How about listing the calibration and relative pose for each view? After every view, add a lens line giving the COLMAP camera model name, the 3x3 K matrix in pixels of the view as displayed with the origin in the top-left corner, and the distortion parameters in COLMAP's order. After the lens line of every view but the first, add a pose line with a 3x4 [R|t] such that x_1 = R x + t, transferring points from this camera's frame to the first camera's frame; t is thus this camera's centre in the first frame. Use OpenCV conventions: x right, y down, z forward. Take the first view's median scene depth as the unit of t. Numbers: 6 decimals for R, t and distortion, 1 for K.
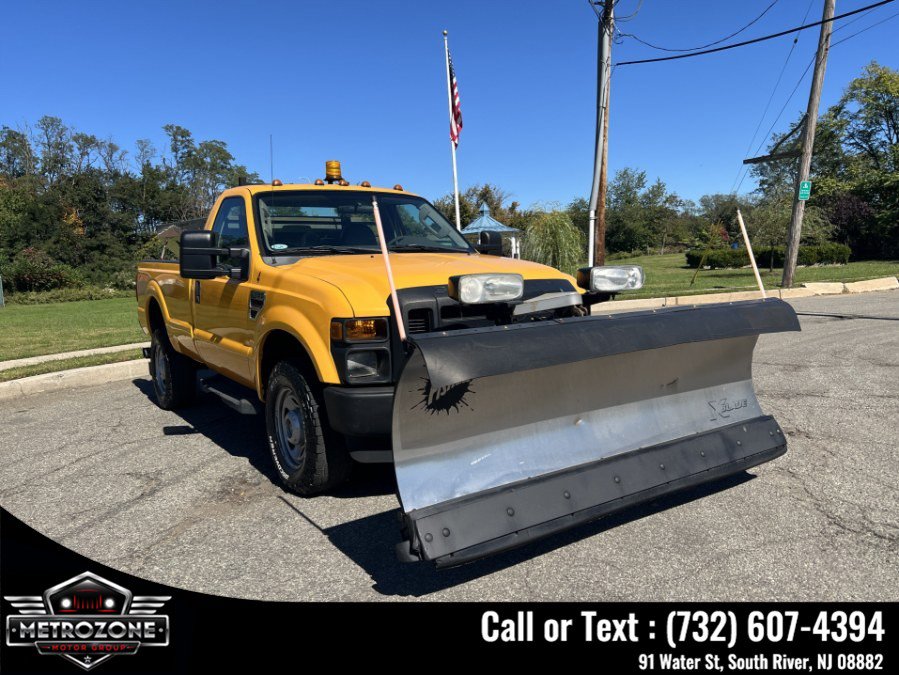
lens RADIAL K [[733.3, 0, 452.0], [0, 733.3, 328.2], [0, 0, 1]] dist [0.072993, -0.052416]
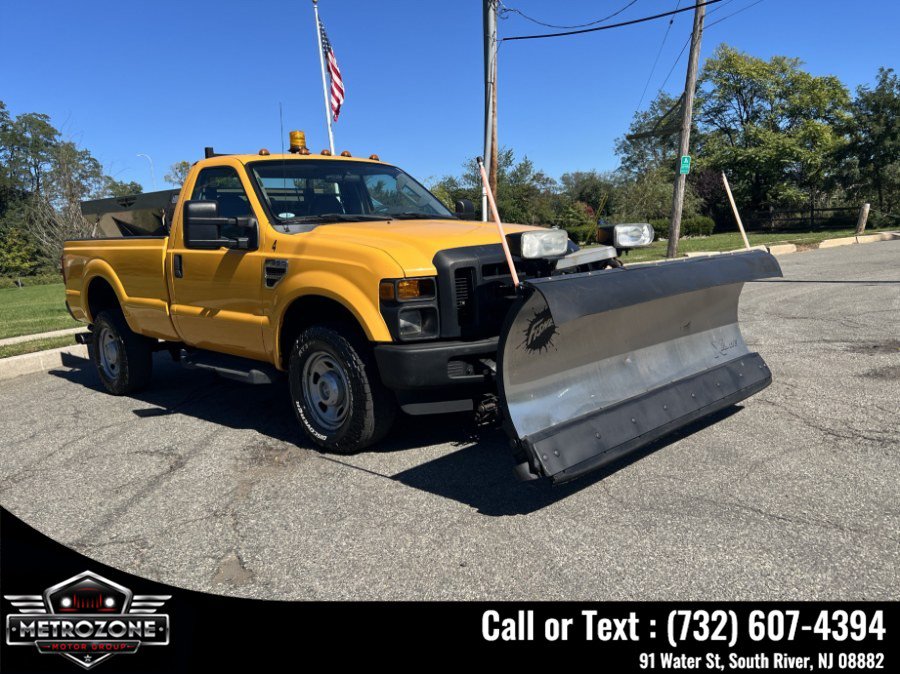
lens RADIAL K [[764.5, 0, 451.8], [0, 764.5, 334.9], [0, 0, 1]] dist [0.055668, -0.019821]
pose [[0.982073, -0.046512, 0.182672, -0.210196], [0.041562, 0.998660, 0.030837, 0.028728], [-0.183862, -0.022692, 0.982690, -0.071449]]
